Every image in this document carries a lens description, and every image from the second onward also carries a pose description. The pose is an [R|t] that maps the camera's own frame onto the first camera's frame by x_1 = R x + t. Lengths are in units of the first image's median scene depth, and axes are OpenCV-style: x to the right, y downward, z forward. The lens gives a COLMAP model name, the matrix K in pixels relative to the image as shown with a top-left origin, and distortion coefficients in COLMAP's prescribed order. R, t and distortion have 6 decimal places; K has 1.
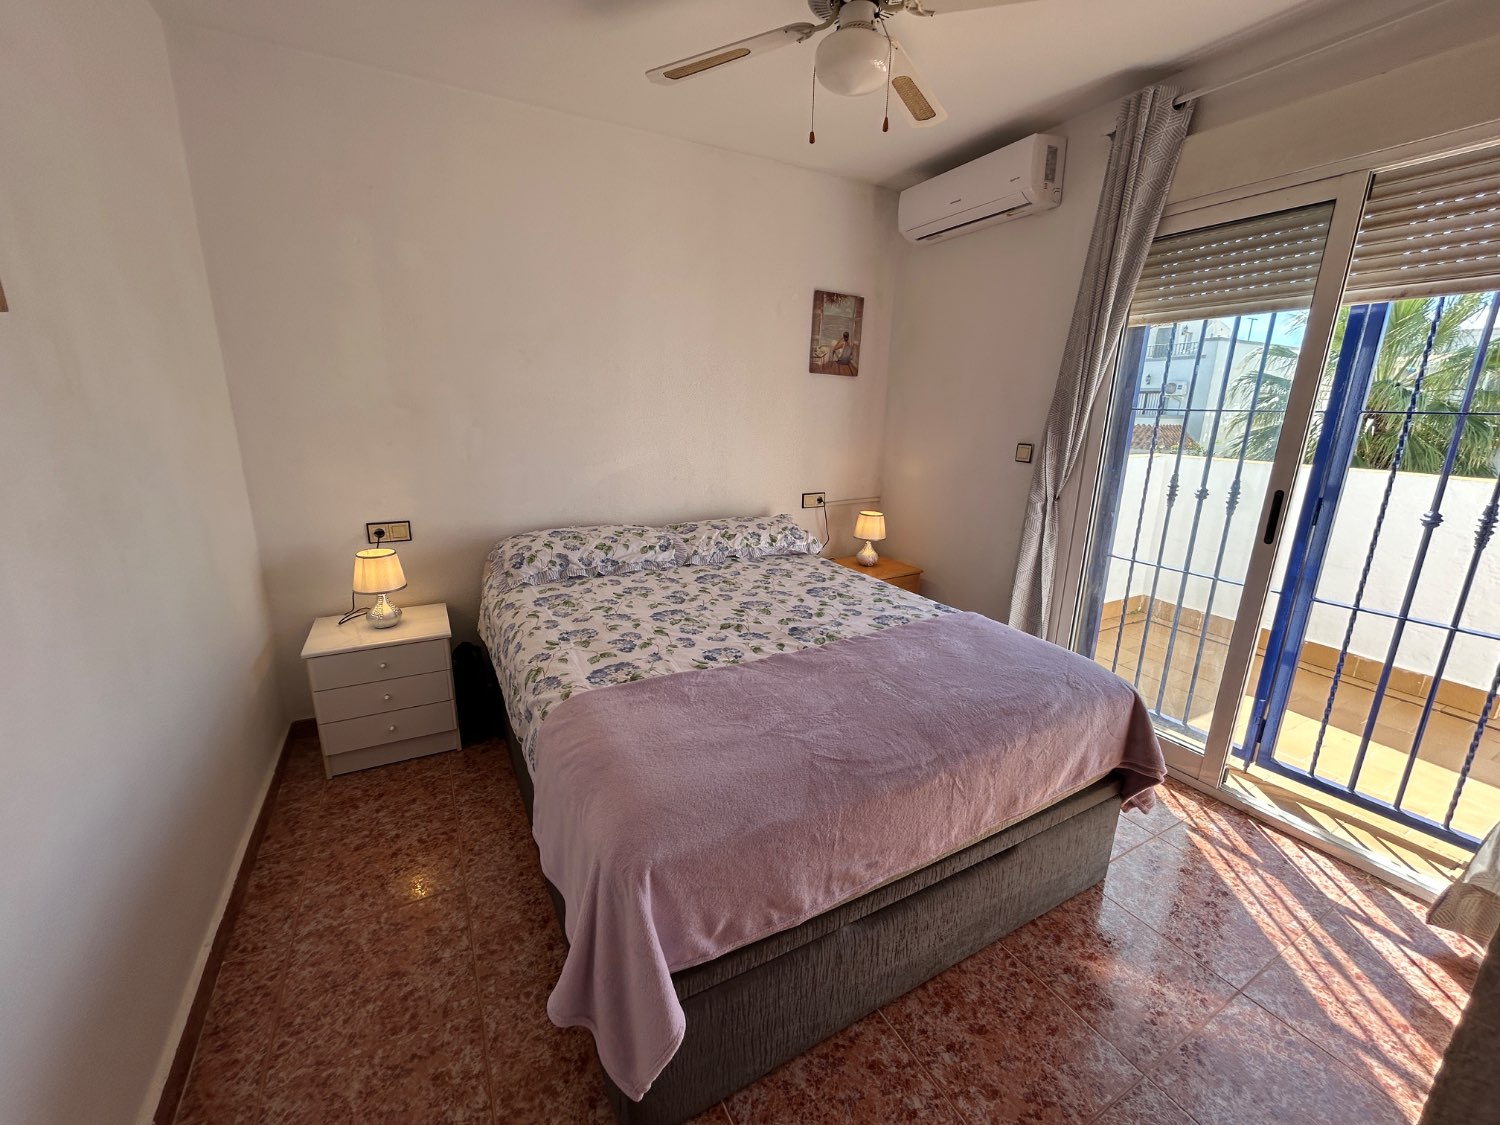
lens RADIAL K [[604.4, 0, 743.0], [0, 604.4, 565.4], [0, 0, 1]] dist [-0.011631, 0.002311]
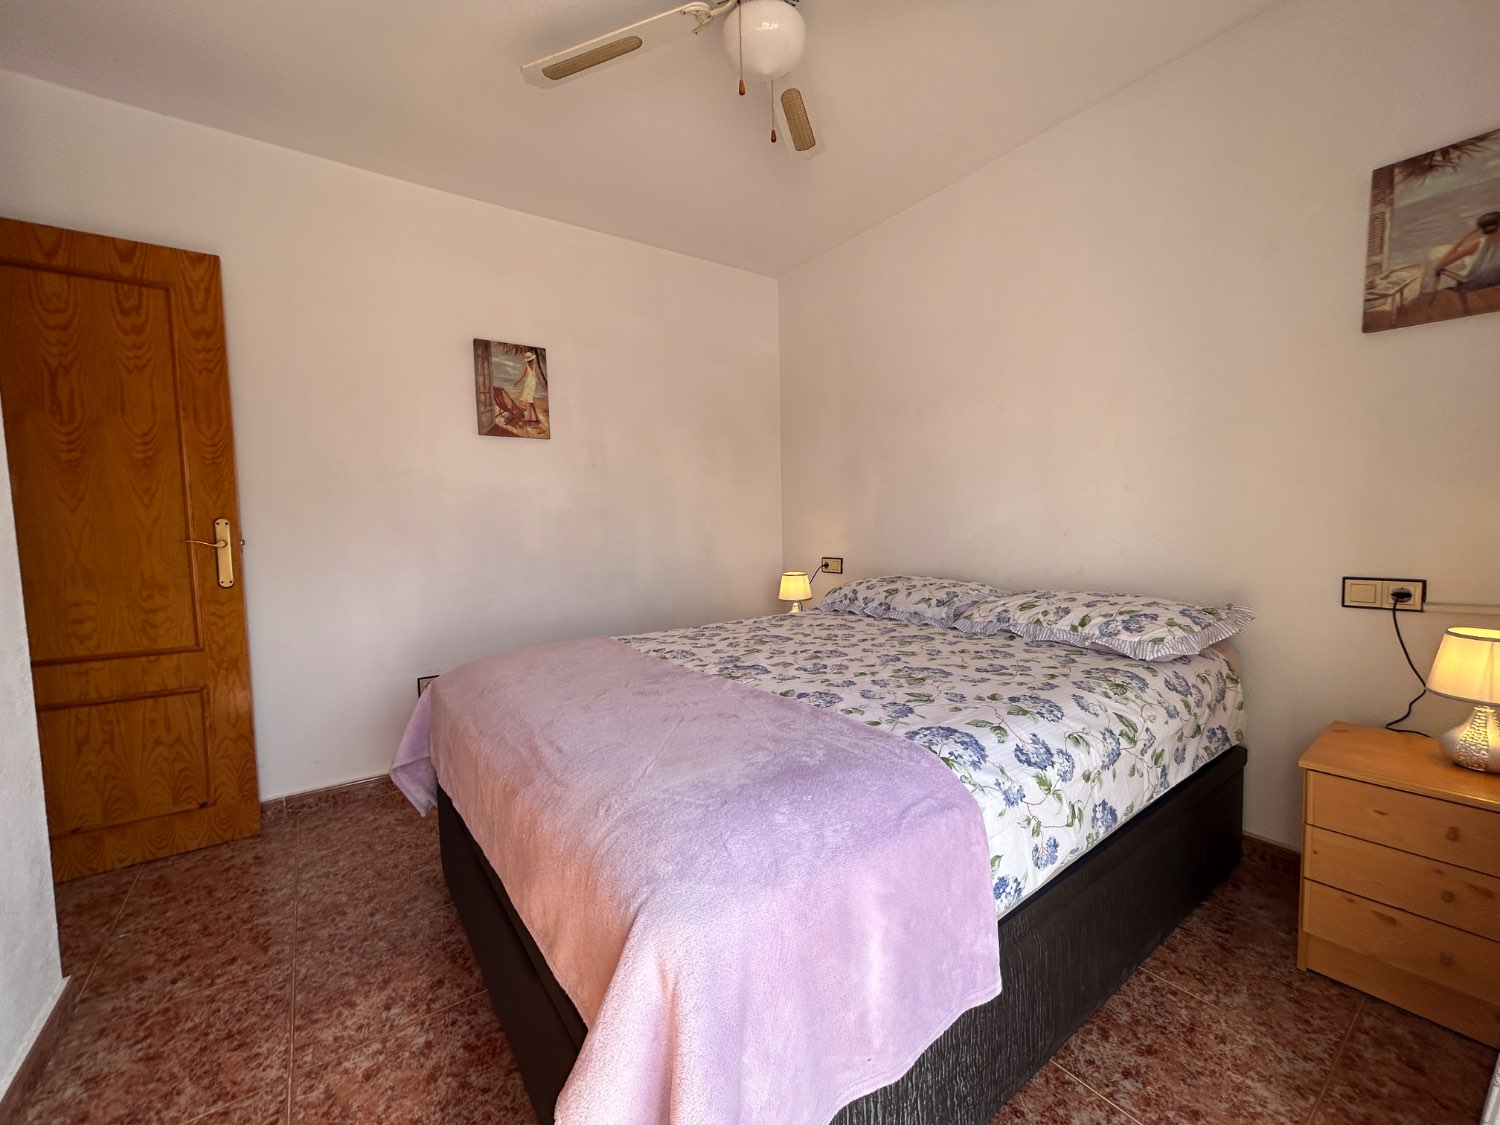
lens RADIAL K [[604.4, 0, 744.3], [0, 604.4, 558.8], [0, 0, 1]] dist [-0.011631, 0.002311]
pose [[0.122594, 0.037071, -0.991764, 0.726318], [-0.227781, 0.973678, 0.008238, -0.037047], [0.965964, 0.224895, 0.127811, 0.654460]]
